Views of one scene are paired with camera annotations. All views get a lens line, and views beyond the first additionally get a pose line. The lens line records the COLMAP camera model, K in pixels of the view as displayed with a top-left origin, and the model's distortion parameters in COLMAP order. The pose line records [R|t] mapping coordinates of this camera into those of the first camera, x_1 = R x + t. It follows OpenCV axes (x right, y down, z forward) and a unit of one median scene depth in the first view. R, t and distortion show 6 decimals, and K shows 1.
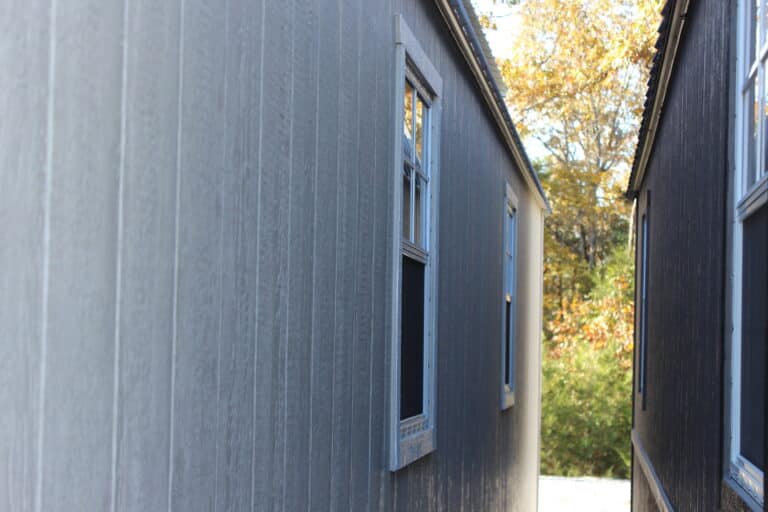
lens RADIAL K [[1485.4, 0, 384.0], [0, 1485.4, 256.0], [0, 0, 1]] dist [-0.021328, -0.020421]
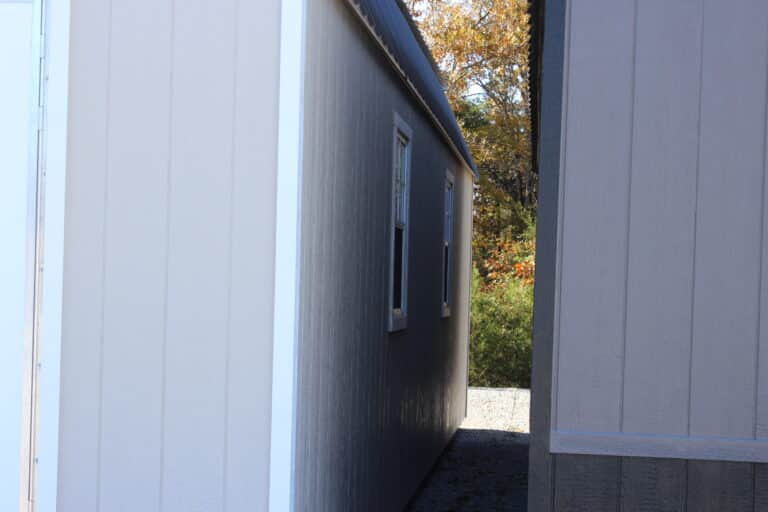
lens RADIAL K [[1509.5, 0, 384.0], [0, 1509.5, 256.0], [0, 0, 1]] dist [0.029369, 0.056035]
pose [[0.999089, 0.008898, 0.041727, -0.010701], [-0.010671, 0.999041, 0.042473, -0.005999], [-0.041309, -0.042879, 0.998226, -0.128953]]
